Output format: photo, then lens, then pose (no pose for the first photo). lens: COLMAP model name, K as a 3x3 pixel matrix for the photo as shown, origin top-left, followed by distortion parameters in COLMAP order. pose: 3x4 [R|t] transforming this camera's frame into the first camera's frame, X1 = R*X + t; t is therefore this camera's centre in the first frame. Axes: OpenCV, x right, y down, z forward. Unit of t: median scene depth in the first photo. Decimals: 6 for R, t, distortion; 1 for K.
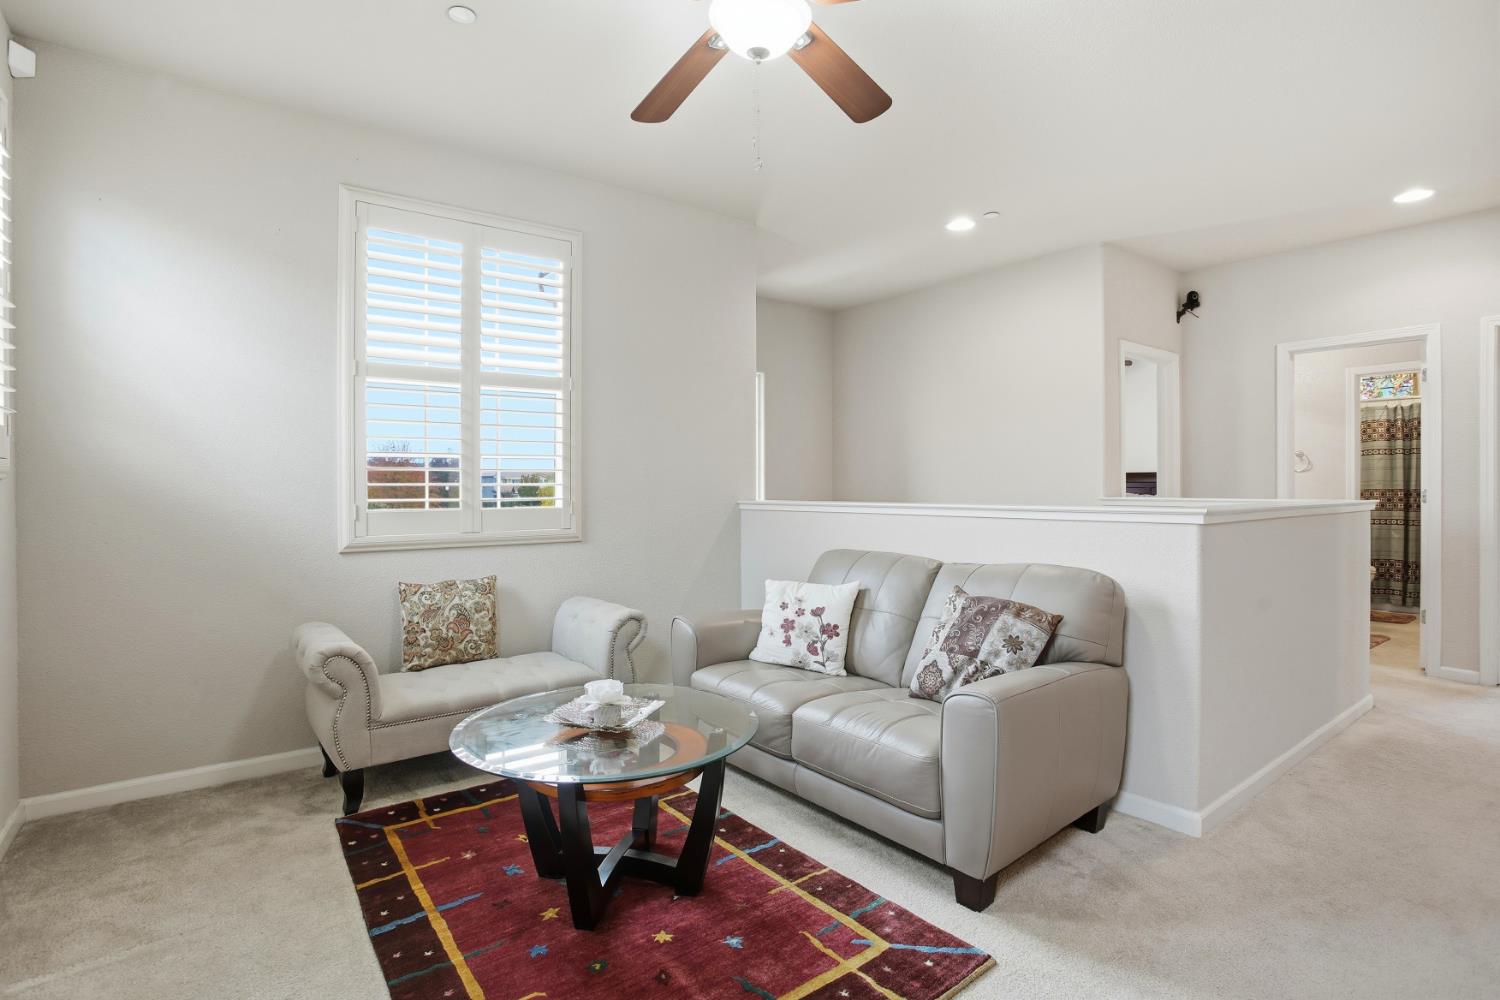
lens RADIAL K [[735.6, 0, 750.8], [0, 735.6, 487.4], [0, 0, 1]] dist [-0.073550, 0.030843]
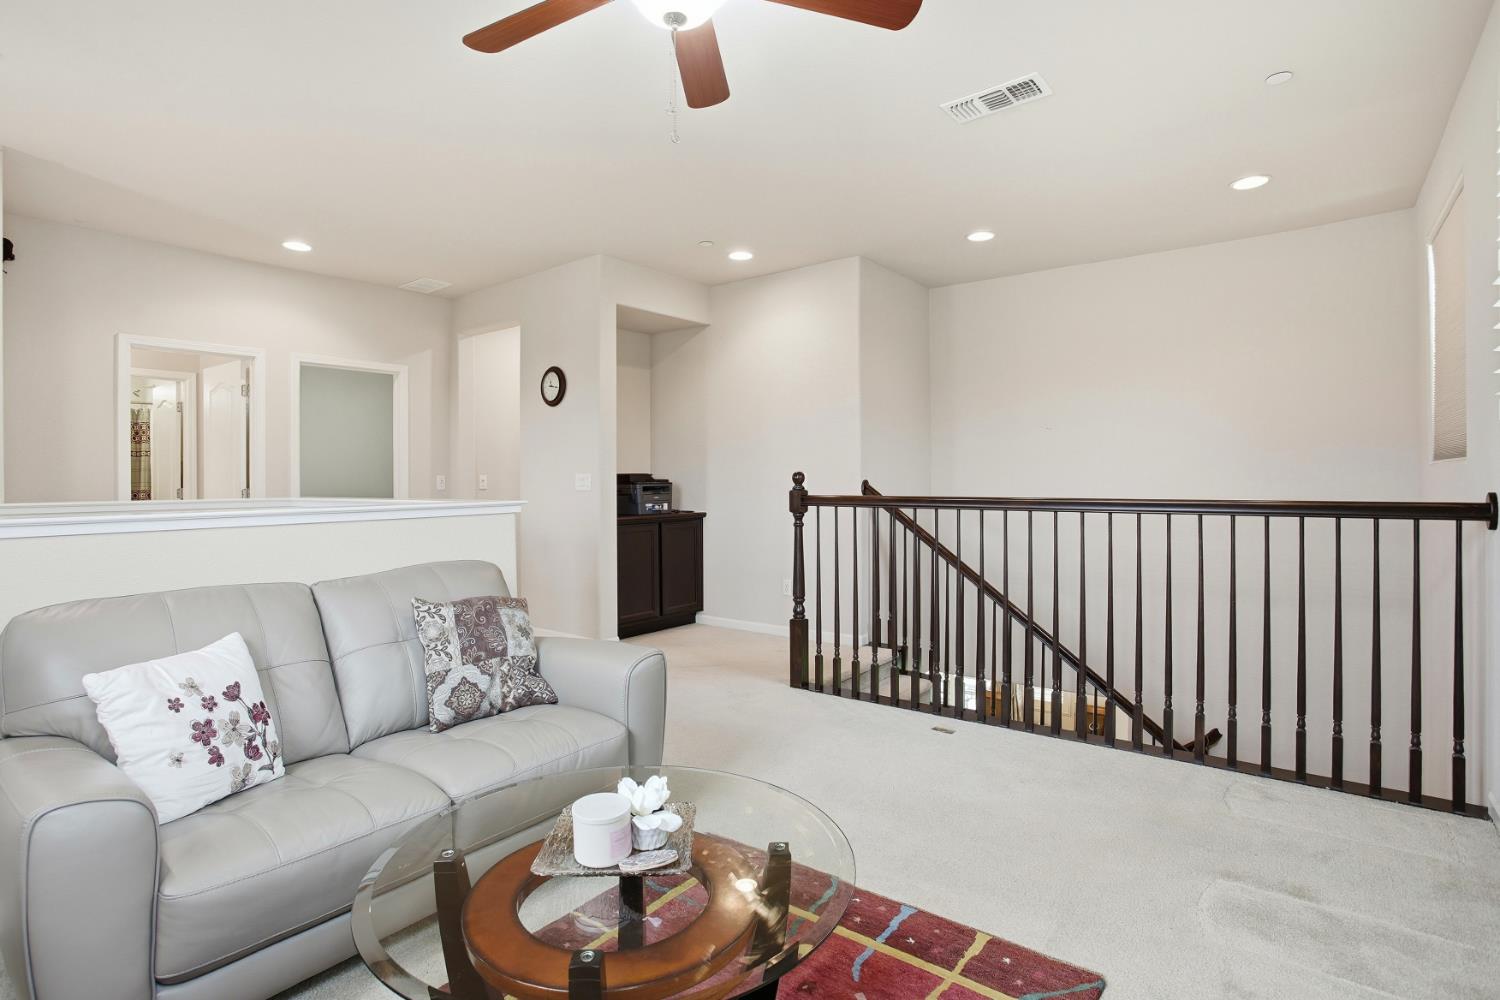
lens RADIAL K [[735.6, 0, 750.8], [0, 735.6, 487.4], [0, 0, 1]] dist [-0.073550, 0.030843]
pose [[-0.249360, -0.003521, 0.968404, -0.590954], [0.009017, 0.999942, 0.005957, 0.000685], [-0.968369, 0.010217, -0.249314, 0.740402]]
